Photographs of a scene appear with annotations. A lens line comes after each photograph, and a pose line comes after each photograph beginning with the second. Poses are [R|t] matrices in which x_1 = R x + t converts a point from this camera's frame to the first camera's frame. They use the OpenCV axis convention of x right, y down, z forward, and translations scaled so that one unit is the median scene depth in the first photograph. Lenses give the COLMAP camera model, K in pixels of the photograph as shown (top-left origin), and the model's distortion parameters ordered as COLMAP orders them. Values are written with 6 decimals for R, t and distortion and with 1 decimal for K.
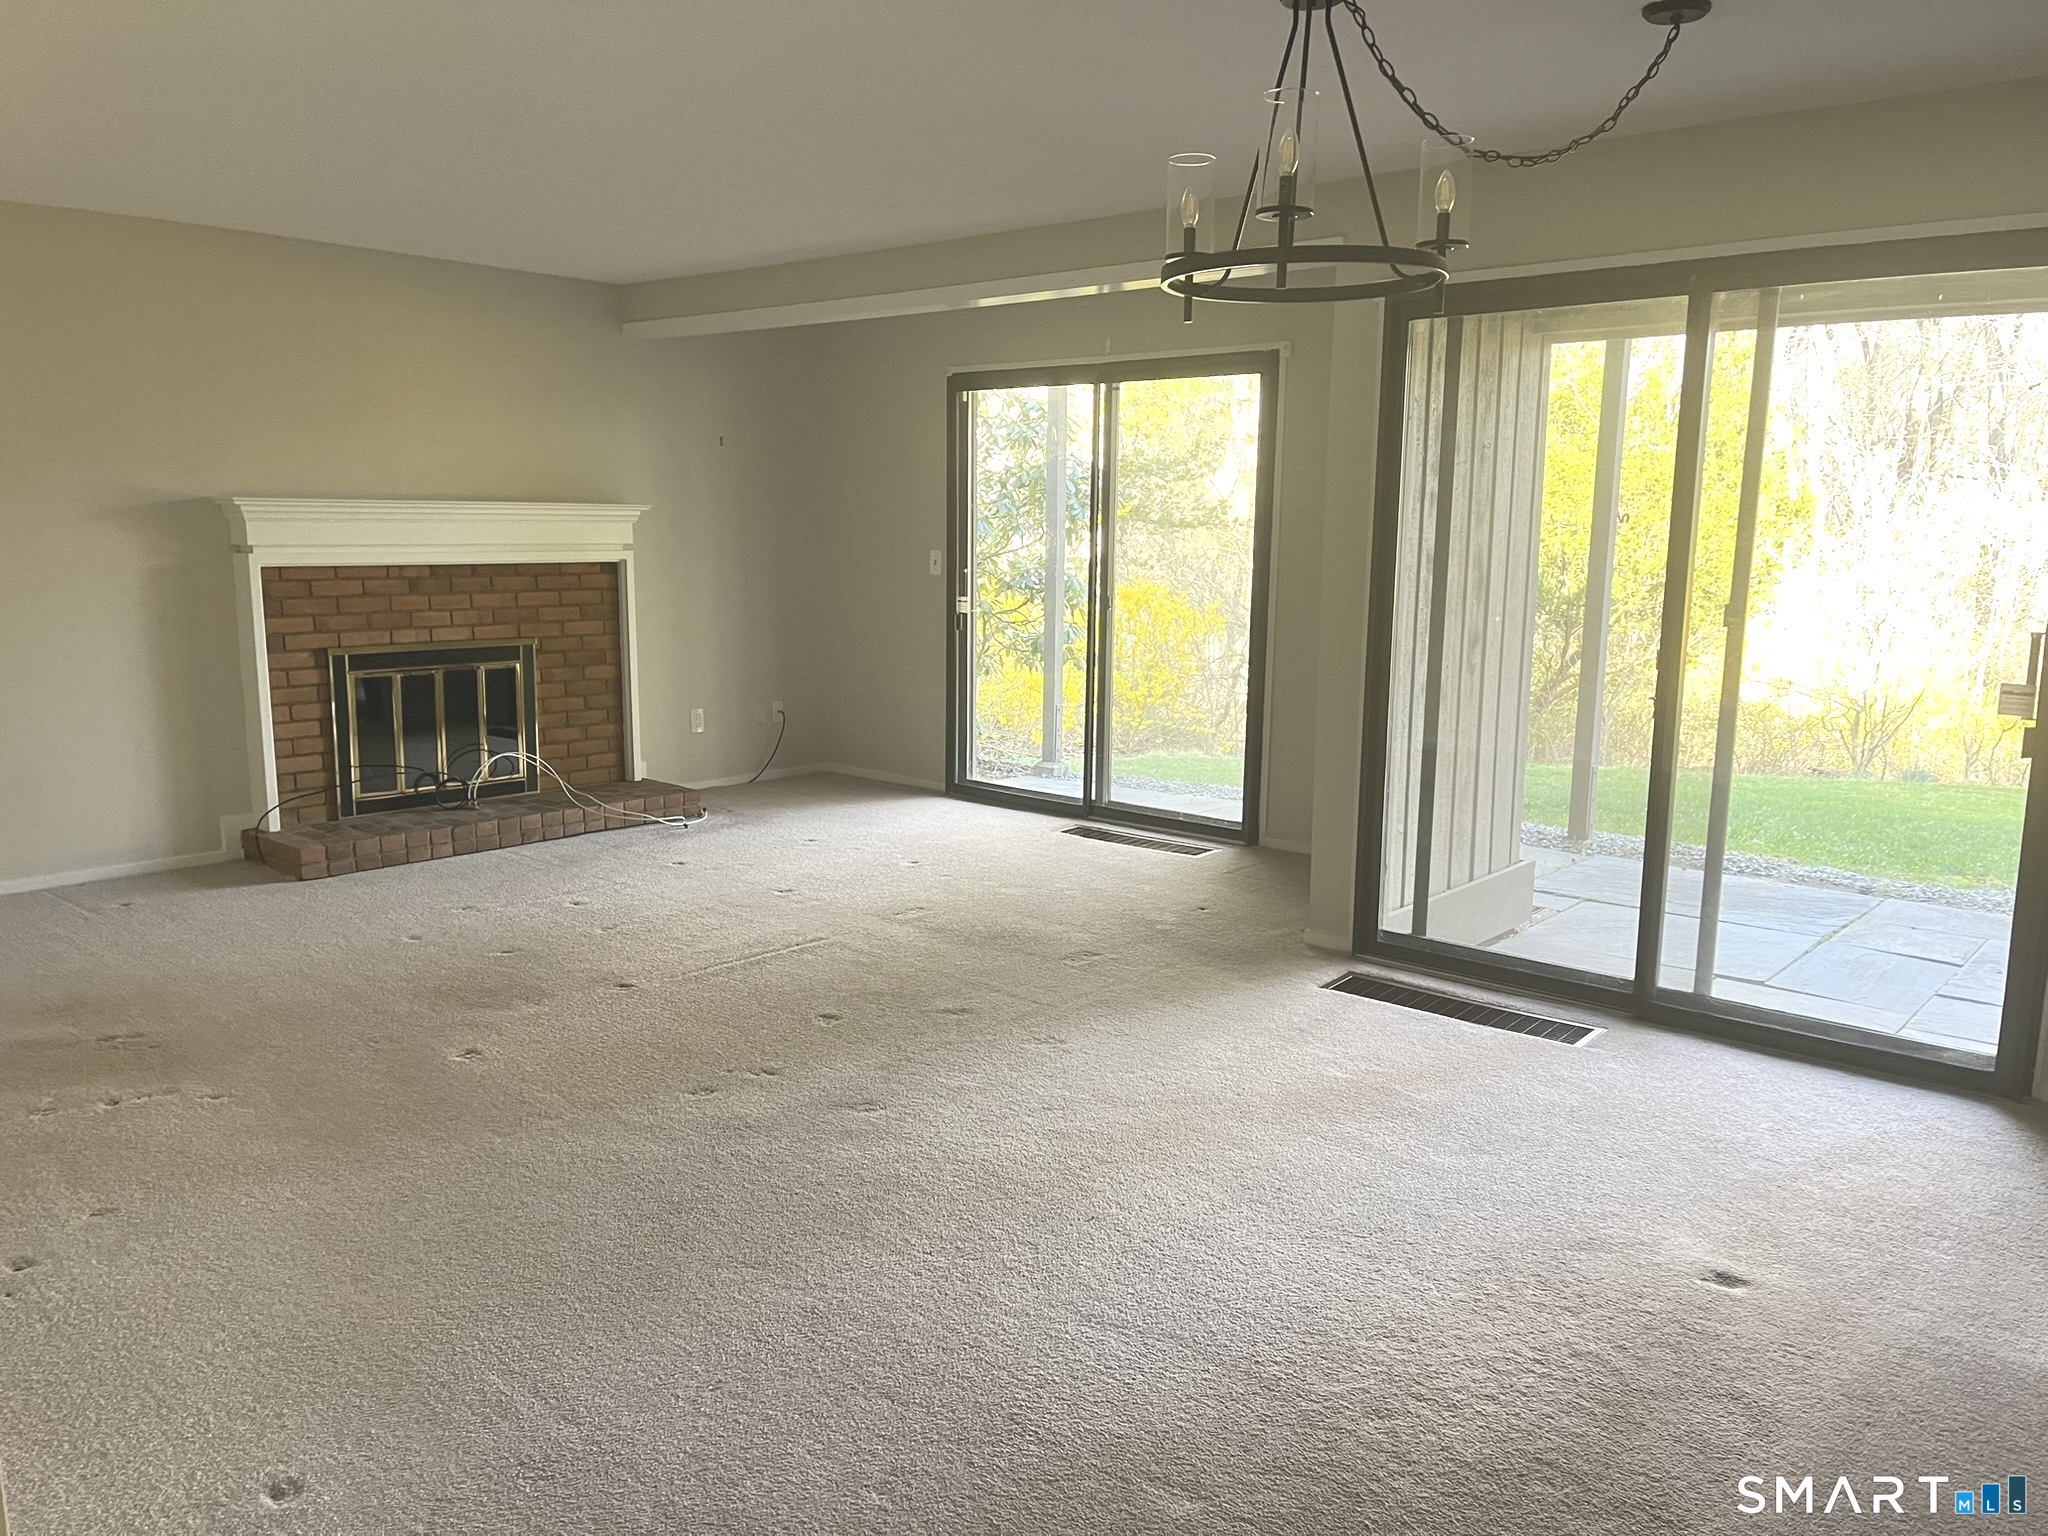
lens RADIAL K [[1550.4, 0, 1028.9], [0, 1550.4, 771.0], [0, 0, 1]] dist [0.009945, 0.000126]
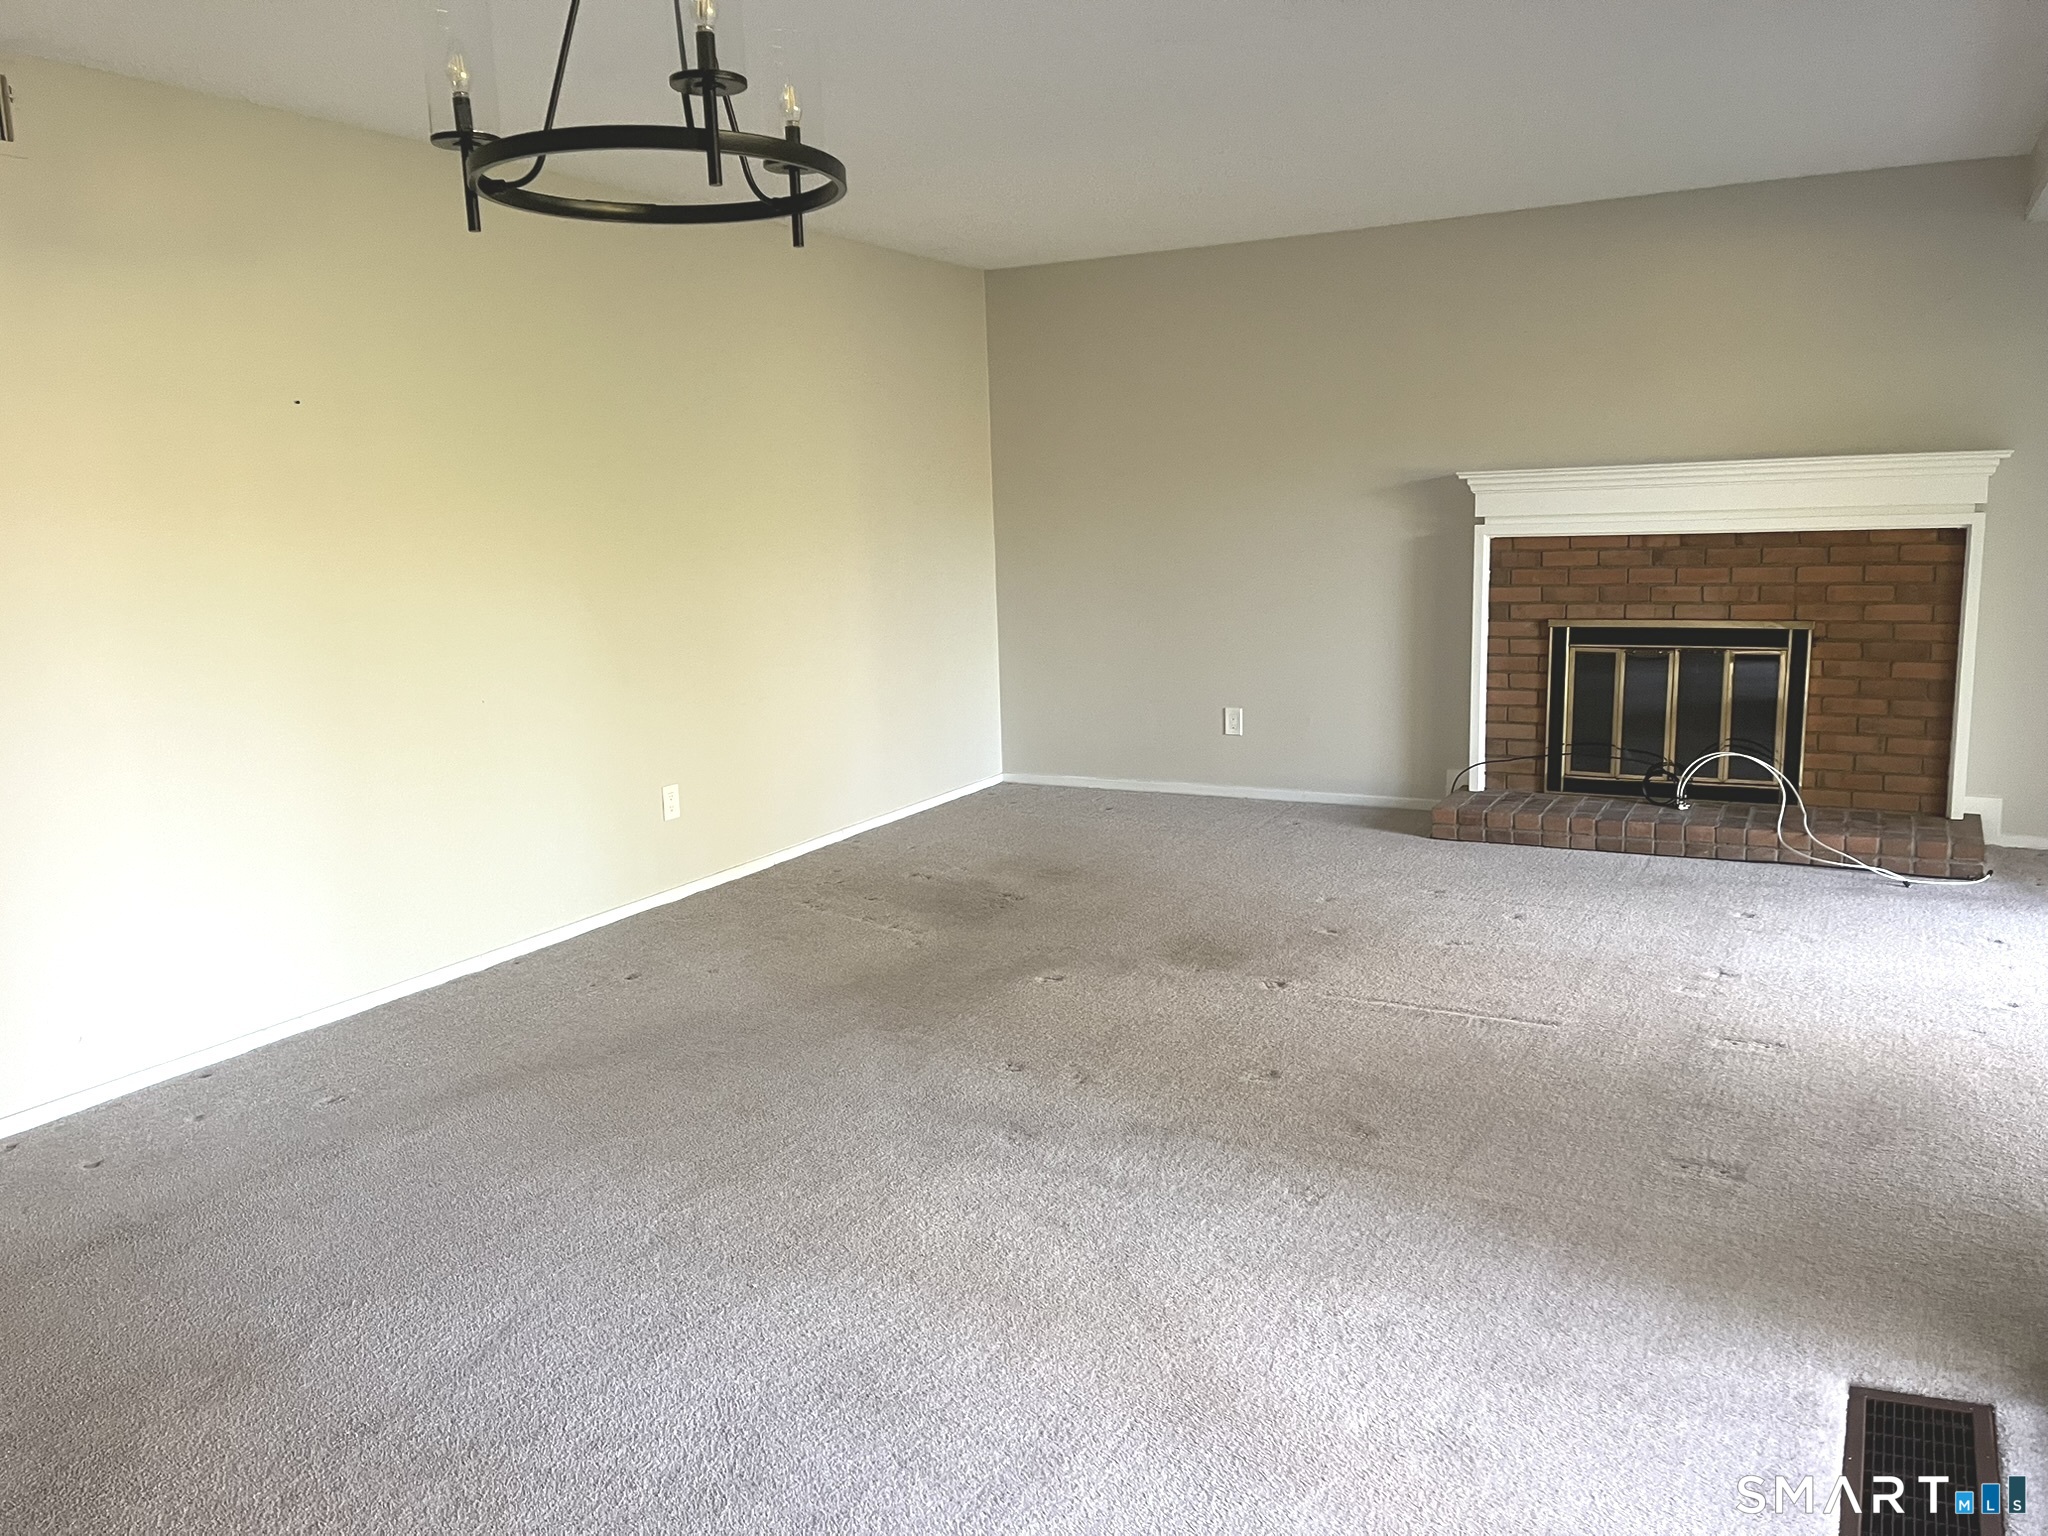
lens RADIAL K [[1550.4, 0, 1027.2], [0, 1550.4, 770.1], [0, 0, 1]] dist [0.009945, 0.000126]
pose [[0.204264, 0.149728, -0.967397, 0.450192], [-0.118945, 0.984707, 0.127292, -0.070010], [0.971663, 0.089066, 0.218949, 0.461584]]
